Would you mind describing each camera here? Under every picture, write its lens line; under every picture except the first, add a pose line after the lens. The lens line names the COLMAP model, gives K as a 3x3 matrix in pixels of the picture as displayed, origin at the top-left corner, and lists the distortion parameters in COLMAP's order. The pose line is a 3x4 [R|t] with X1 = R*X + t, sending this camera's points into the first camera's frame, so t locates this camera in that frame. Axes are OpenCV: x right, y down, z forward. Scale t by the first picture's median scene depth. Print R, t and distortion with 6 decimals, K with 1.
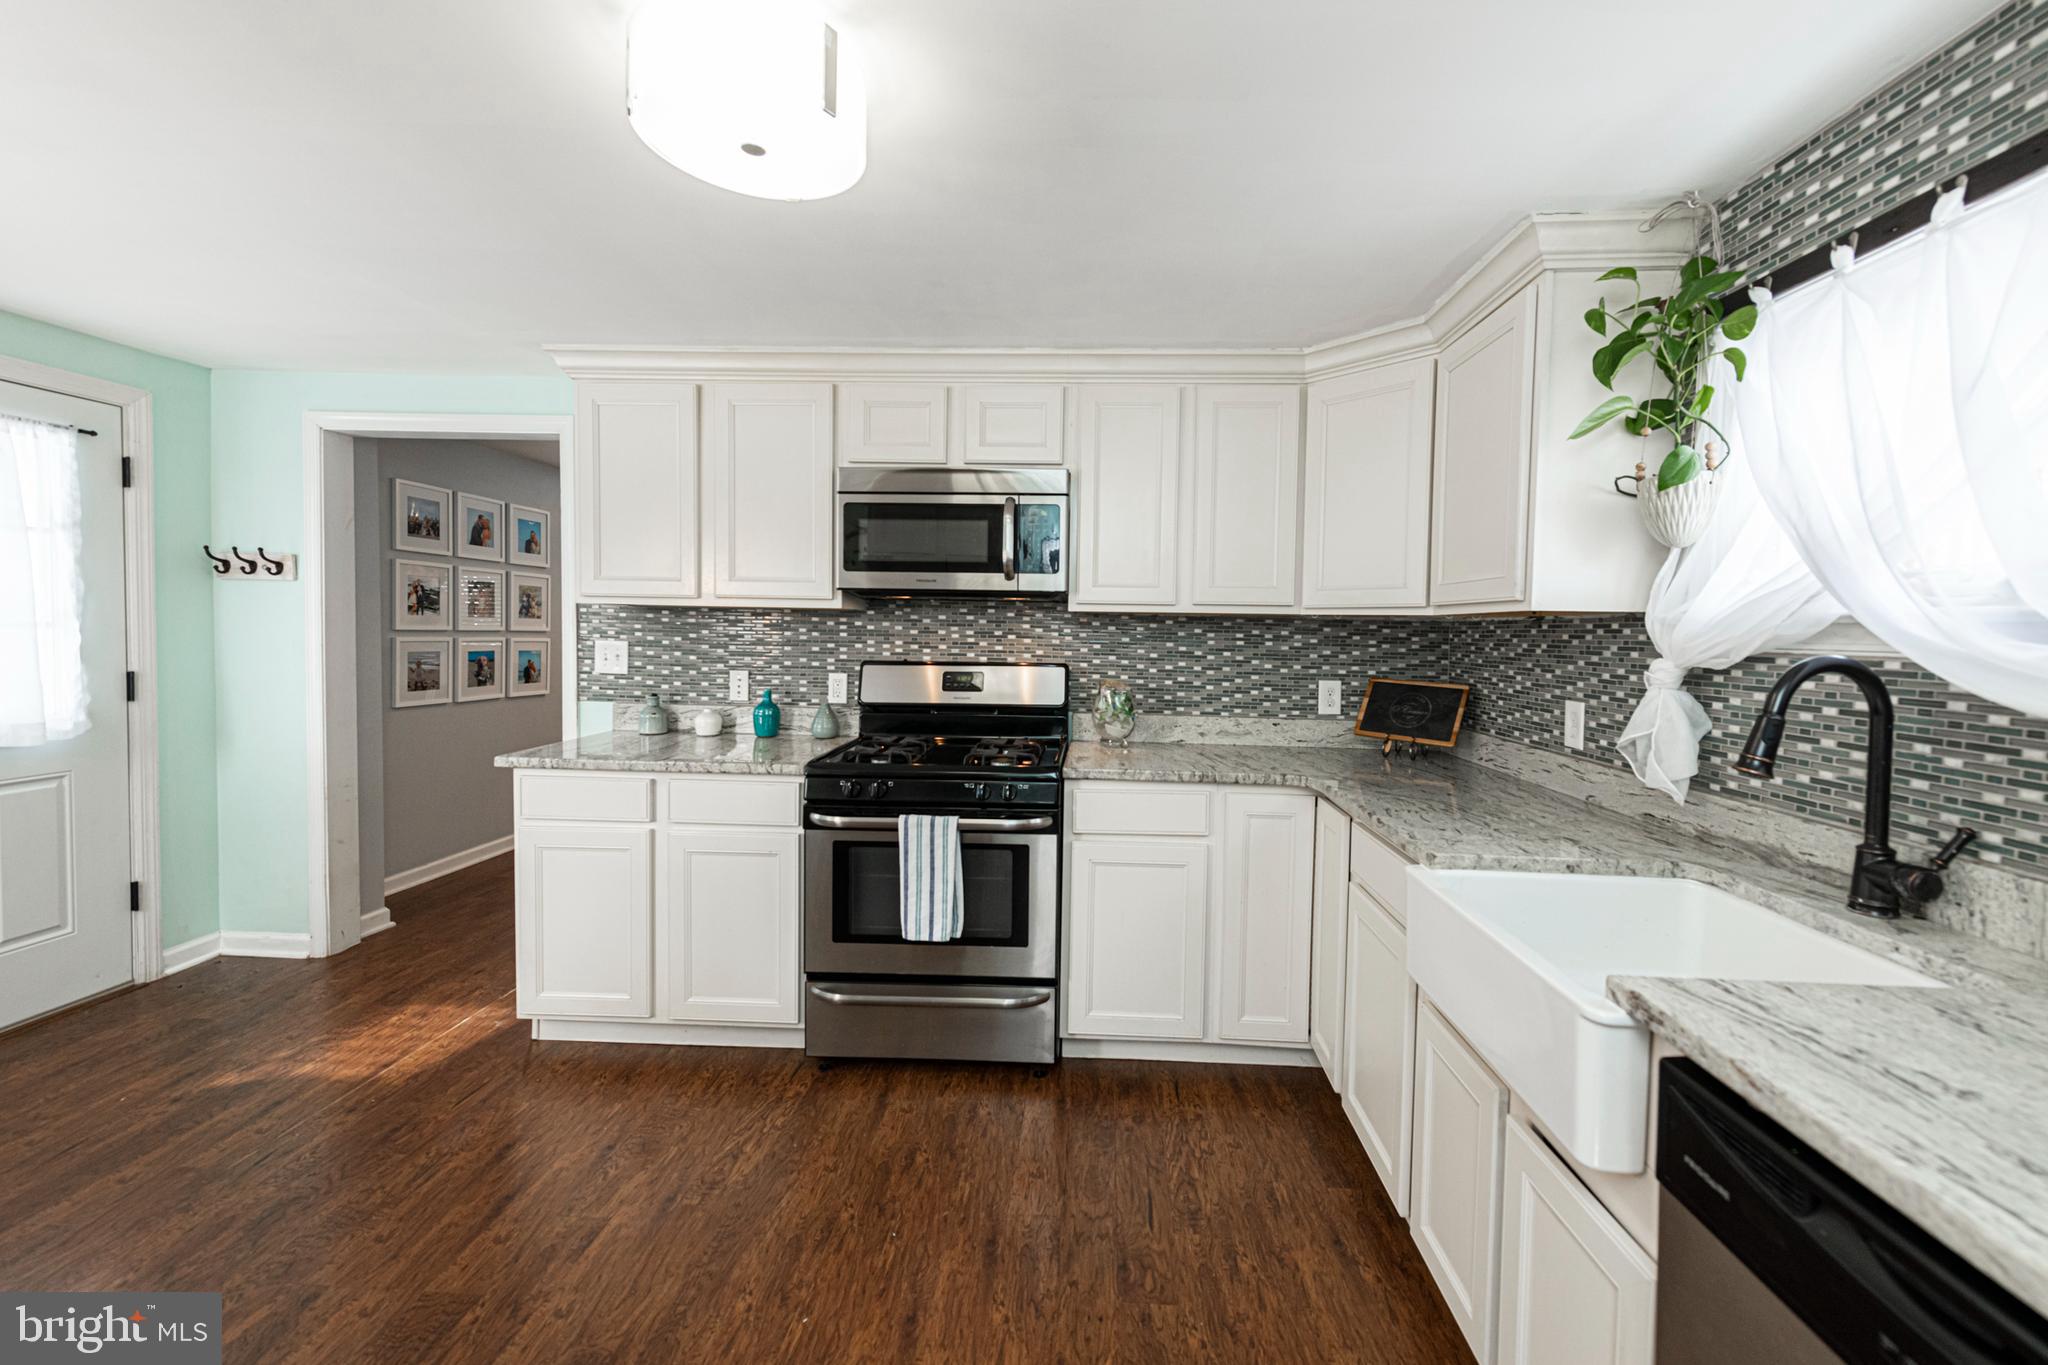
lens RADIAL K [[824.5, 0, 1062.6], [0, 824.5, 658.9], [0, 0, 1]] dist [0.012640, -0.004402]
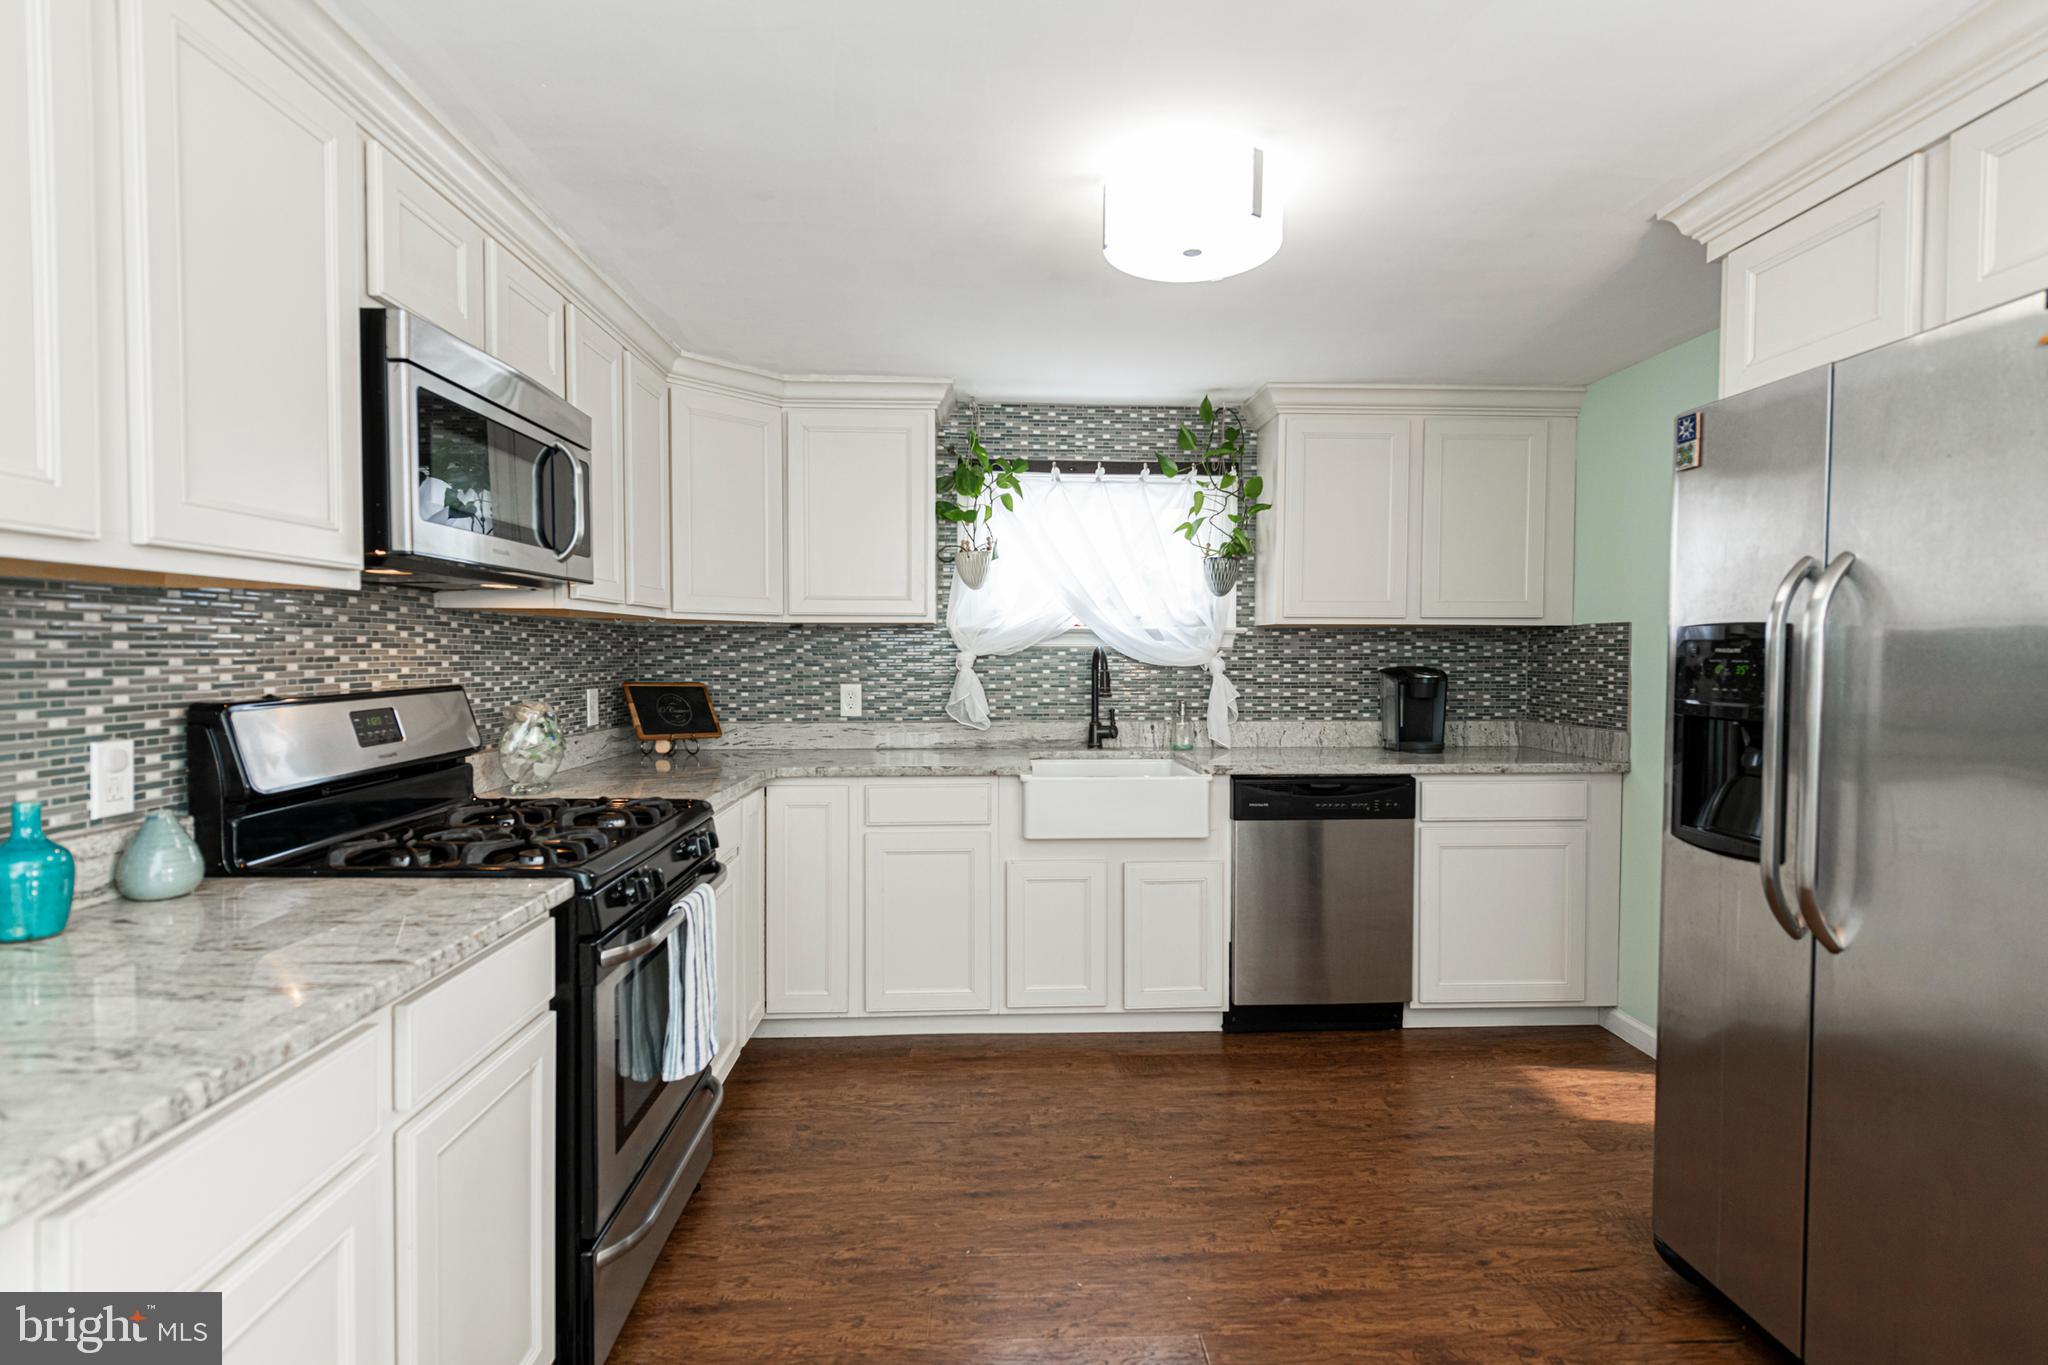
lens RADIAL K [[981.1, 0, 1024.0], [0, 981.1, 682.5], [0, 0, 1]] dist [0.017068, -0.011291]
pose [[-0.083184, -0.049467, 0.995306, -0.900565], [0.031914, 0.998123, 0.052274, -0.025475], [-0.996023, 0.036113, -0.081449, 0.676450]]
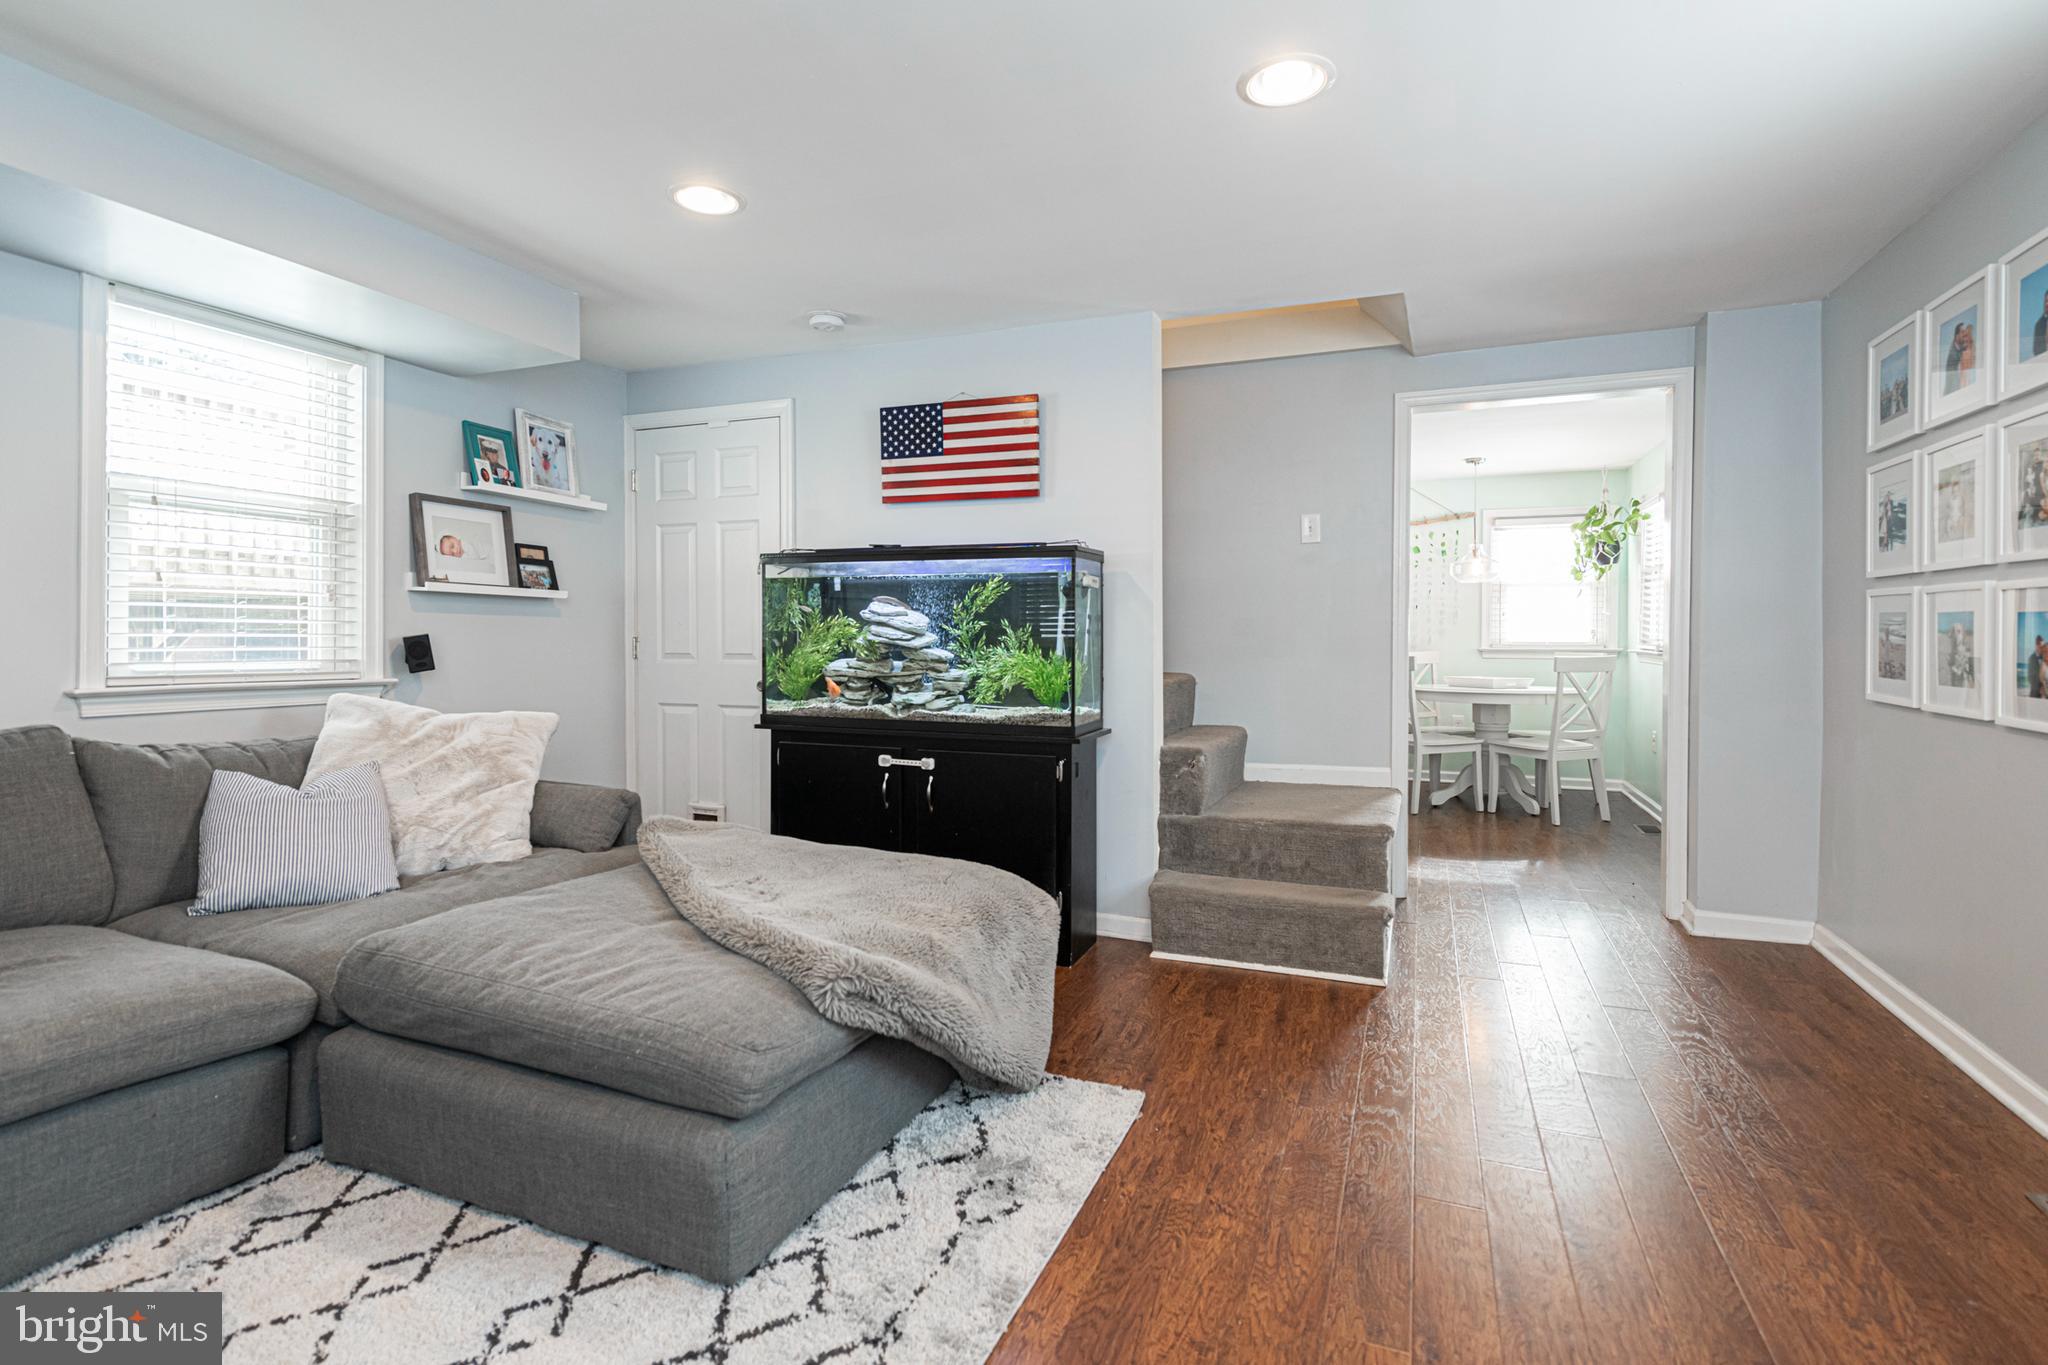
lens RADIAL K [[981.7, 0, 1031.3], [0, 981.7, 641.3], [0, 0, 1]] dist [0.021137, -0.010856]
pose [[-0.940894, -0.024429, 0.337819, -0.679562], [-0.009197, 0.998871, 0.046614, -0.020739], [-0.338577, 0.040752, -0.940056, 2.790888]]
